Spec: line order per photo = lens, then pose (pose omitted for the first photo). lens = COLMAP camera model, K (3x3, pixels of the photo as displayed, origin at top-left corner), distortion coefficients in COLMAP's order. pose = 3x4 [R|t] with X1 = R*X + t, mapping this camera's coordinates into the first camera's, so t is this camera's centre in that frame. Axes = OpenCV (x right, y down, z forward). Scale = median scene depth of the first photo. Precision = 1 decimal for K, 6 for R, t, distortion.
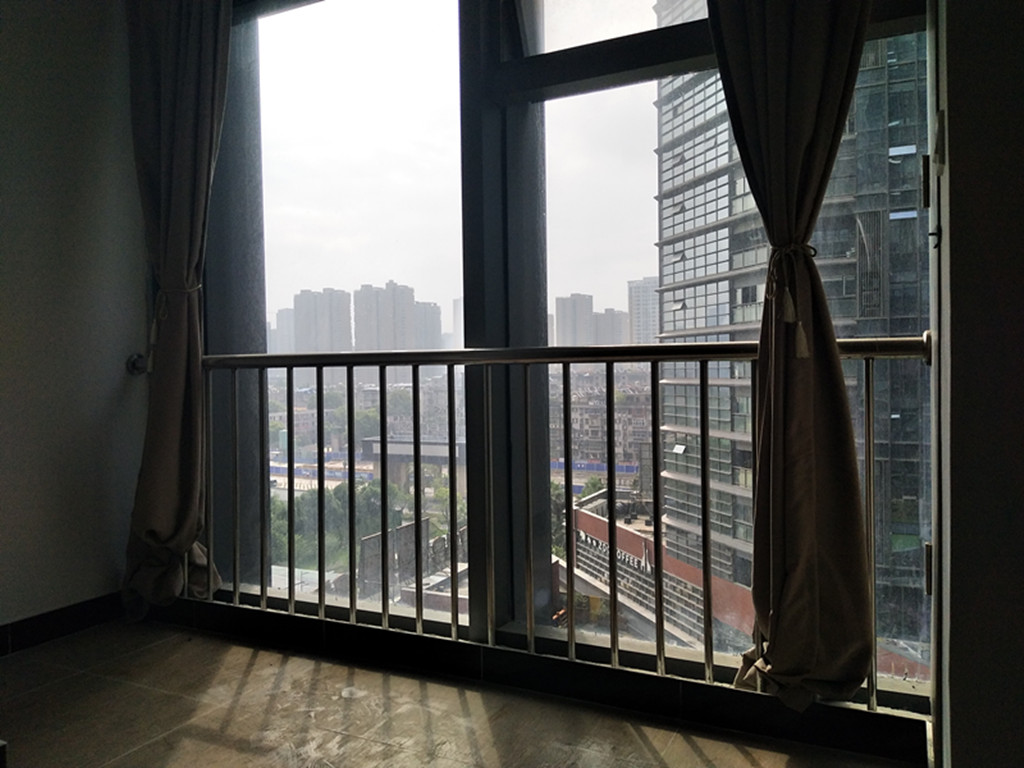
lens RADIAL K [[770.4, 0, 510.4], [0, 770.4, 386.6], [0, 0, 1]] dist [0.083508, -0.125186]
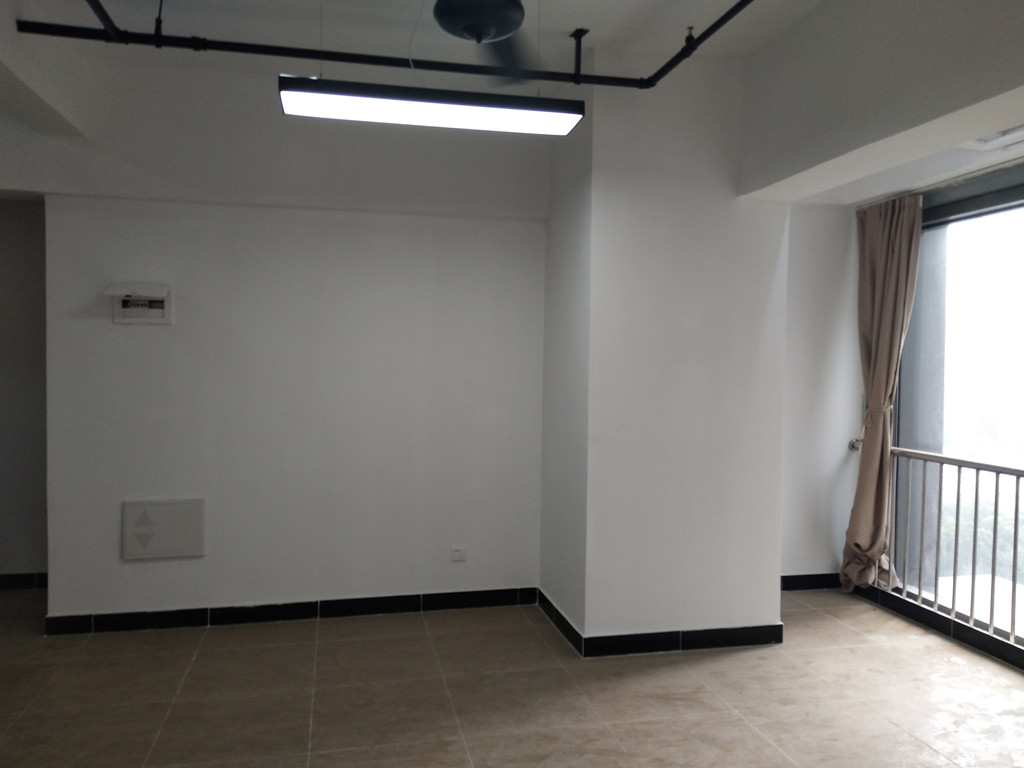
lens RADIAL K [[770.4, 0, 510.4], [0, 770.4, 386.6], [0, 0, 1]] dist [0.083508, -0.125186]
pose [[0.622470, 0.046581, -0.781256, 0.406756], [-0.036484, 0.998869, 0.030487, -0.191305], [0.781793, 0.009526, 0.623466, -0.704599]]
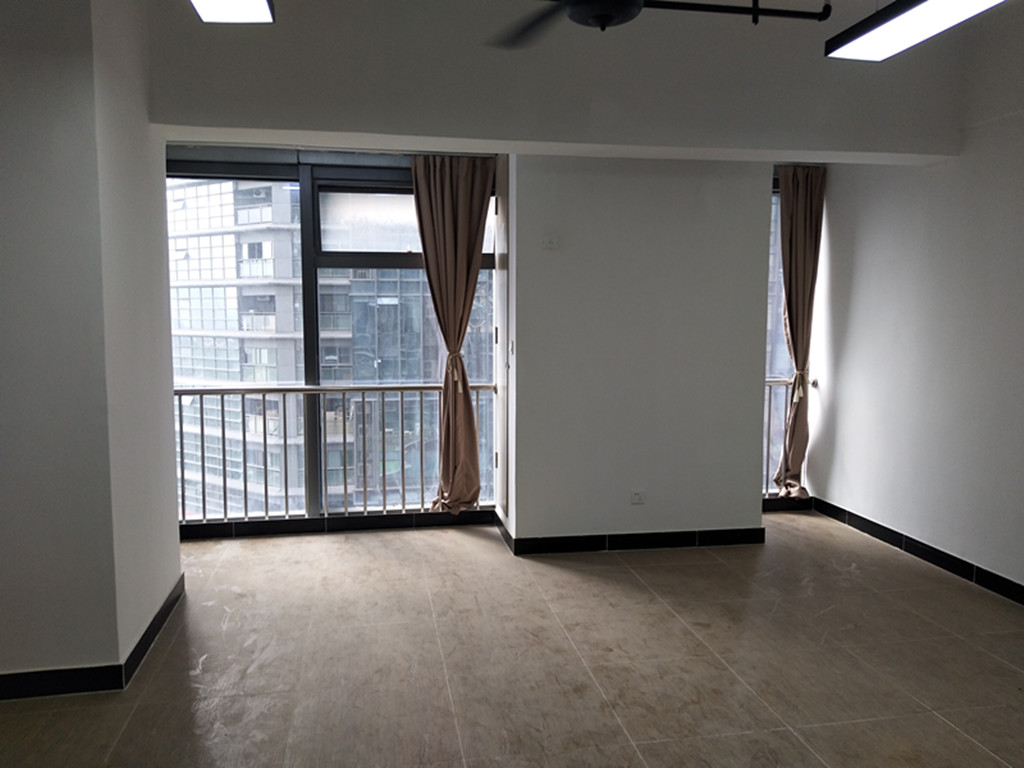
lens RADIAL K [[776.7, 0, 510.6], [0, 776.7, 385.5], [0, 0, 1]] dist [0.087692, -0.124546]
pose [[0.802562, -0.043083, 0.595011, -0.756207], [0.000560, 0.997443, 0.071466, -0.170805], [-0.596568, -0.057023, 0.800534, -0.905616]]
